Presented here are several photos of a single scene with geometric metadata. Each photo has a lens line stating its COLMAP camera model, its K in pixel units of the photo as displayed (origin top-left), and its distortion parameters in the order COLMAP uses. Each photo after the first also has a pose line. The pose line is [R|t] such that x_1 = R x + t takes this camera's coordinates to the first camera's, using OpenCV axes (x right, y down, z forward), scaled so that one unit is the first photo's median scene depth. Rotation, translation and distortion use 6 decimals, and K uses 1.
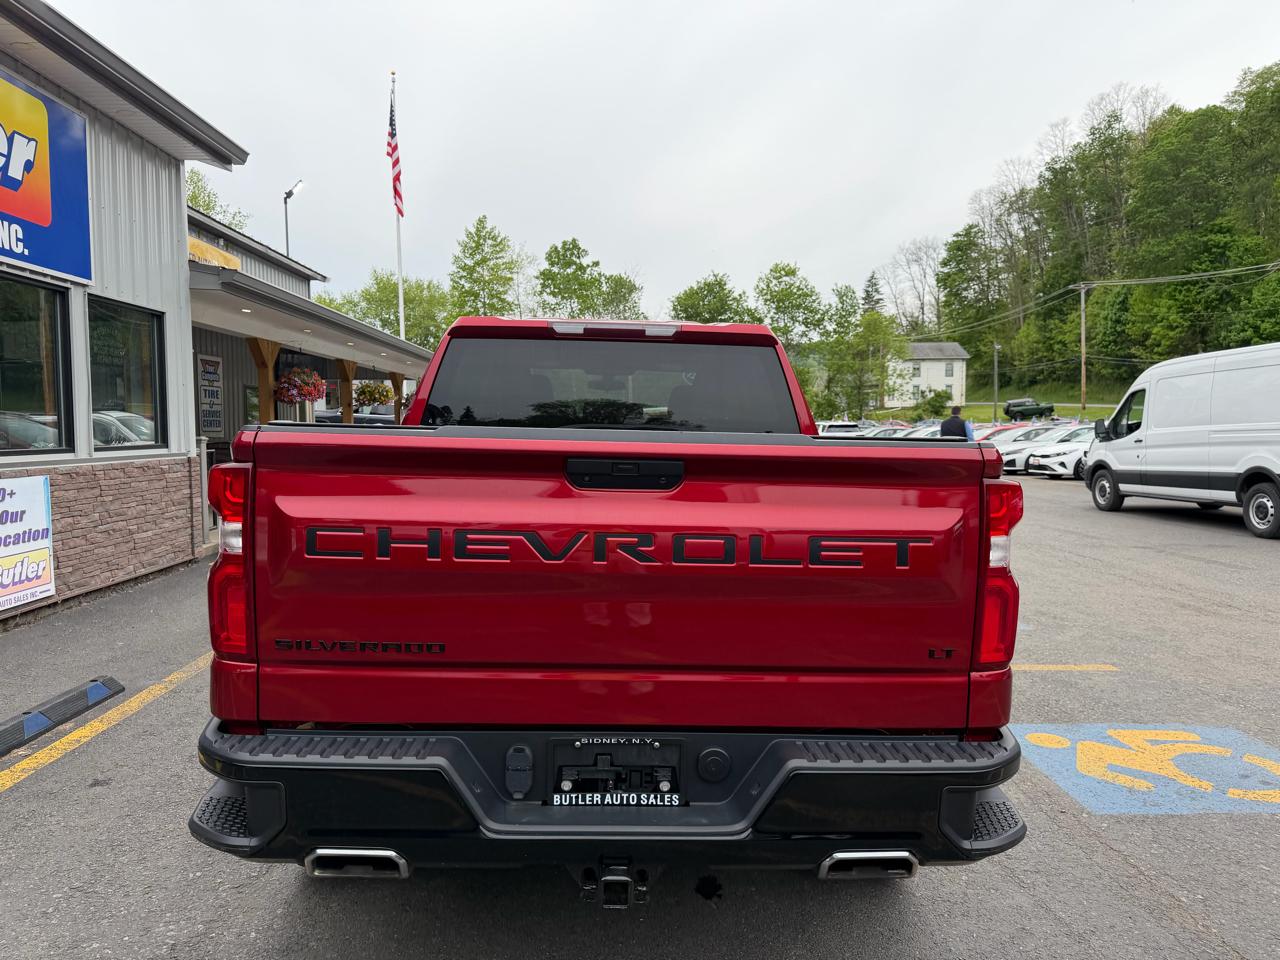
lens RADIAL K [[903.1, 0, 644.7], [0, 903.1, 485.1], [0, 0, 1]] dist [0.043600, -0.056024]
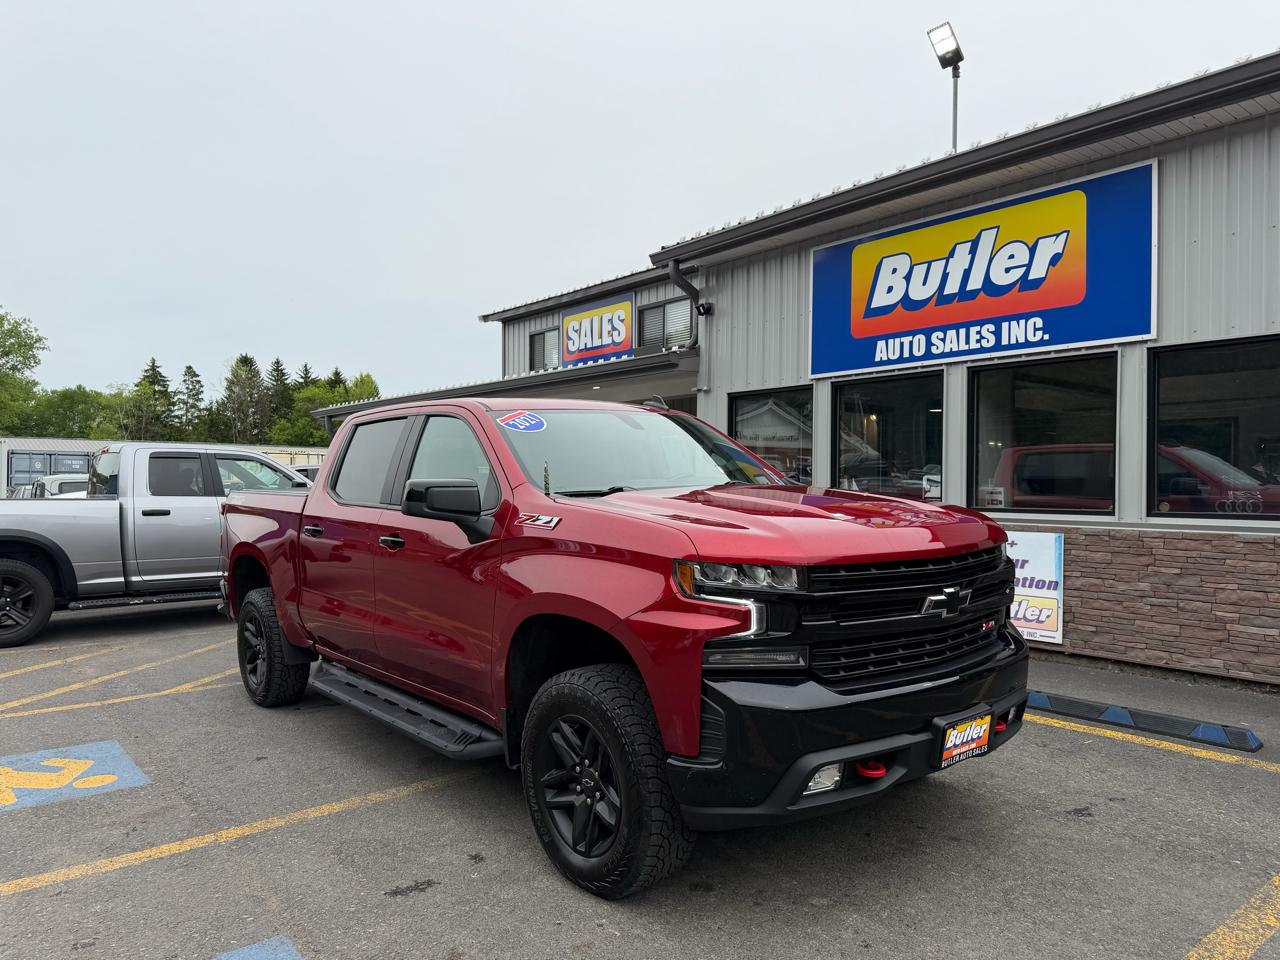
lens RADIAL K [[895.5, 0, 630.7], [0, 895.5, 481.0], [0, 0, 1]] dist [0.048392, -0.057920]
pose [[-0.803498, -0.007311, -0.595263, 0.027425], [-0.040327, 0.998296, 0.042174, -0.006617], [0.593940, 0.057892, -0.802424, 0.105258]]
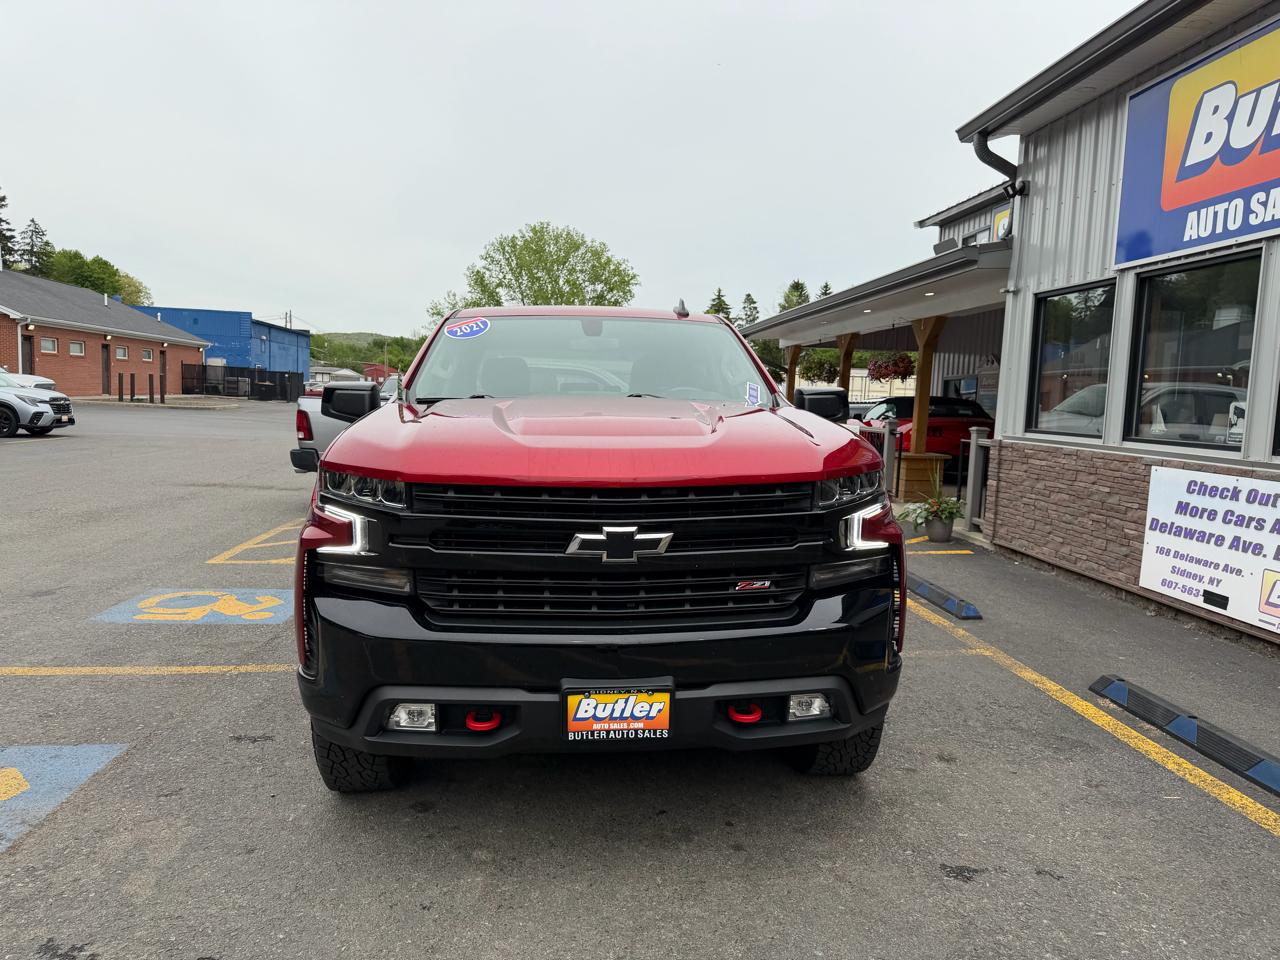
lens RADIAL K [[889.0, 0, 629.3], [0, 889.0, 478.3], [0, 0, 1]] dist [0.075338, -0.089981]
pose [[-0.998408, -0.031682, -0.046666, -0.002616], [-0.038341, 0.988015, 0.149519, -0.007115], [0.041370, 0.151070, -0.987657, 0.111851]]
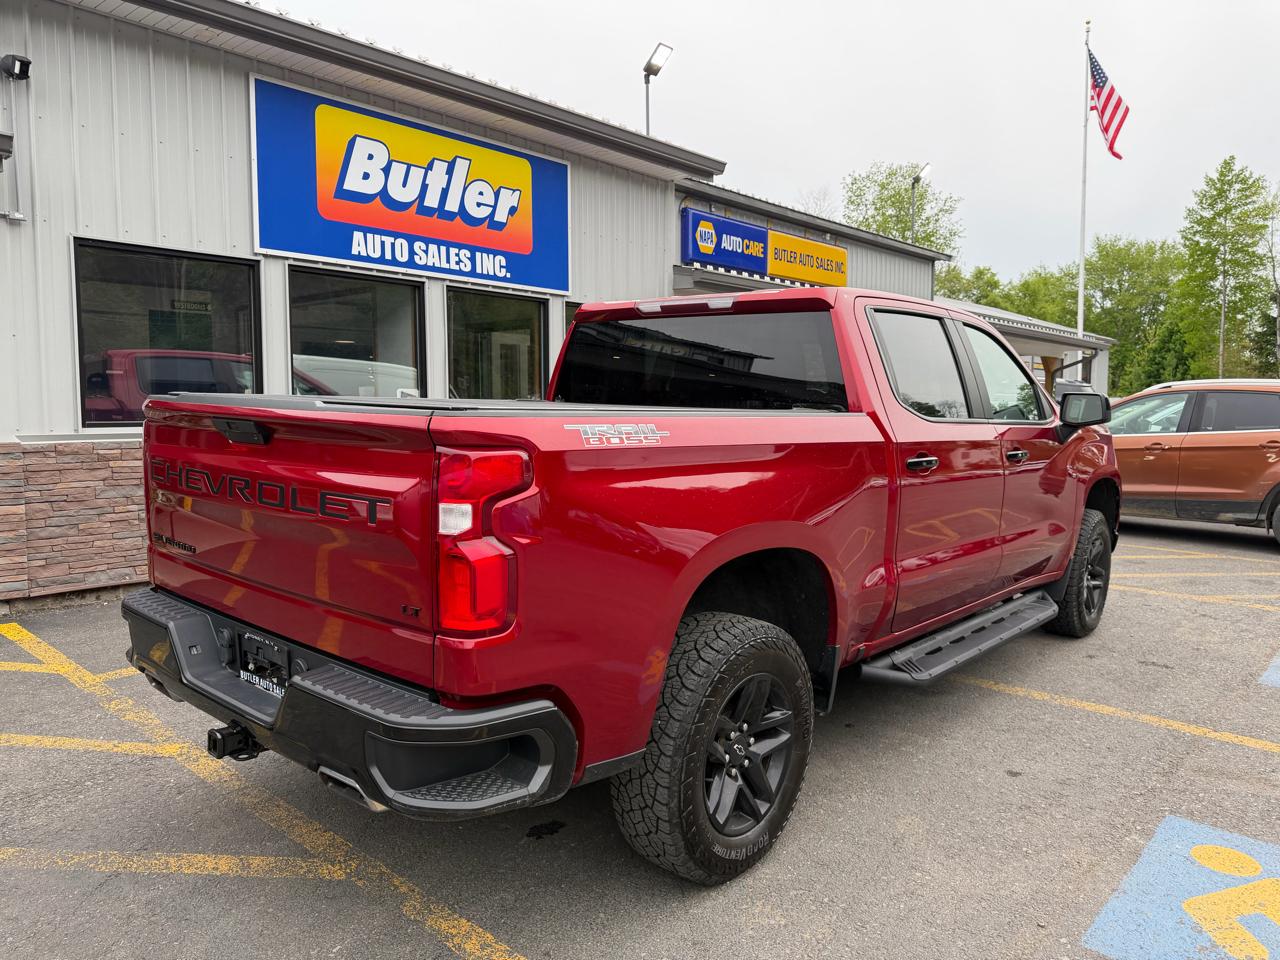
lens RADIAL K [[903.1, 0, 644.7], [0, 903.1, 485.1], [0, 0, 1]] dist [0.043600, -0.056024]
pose [[0.726343, 0.061428, -0.684581, 0.027670], [-0.046138, 0.998109, 0.040609, -0.000341], [0.685782, 0.002089, 0.727804, 0.009607]]
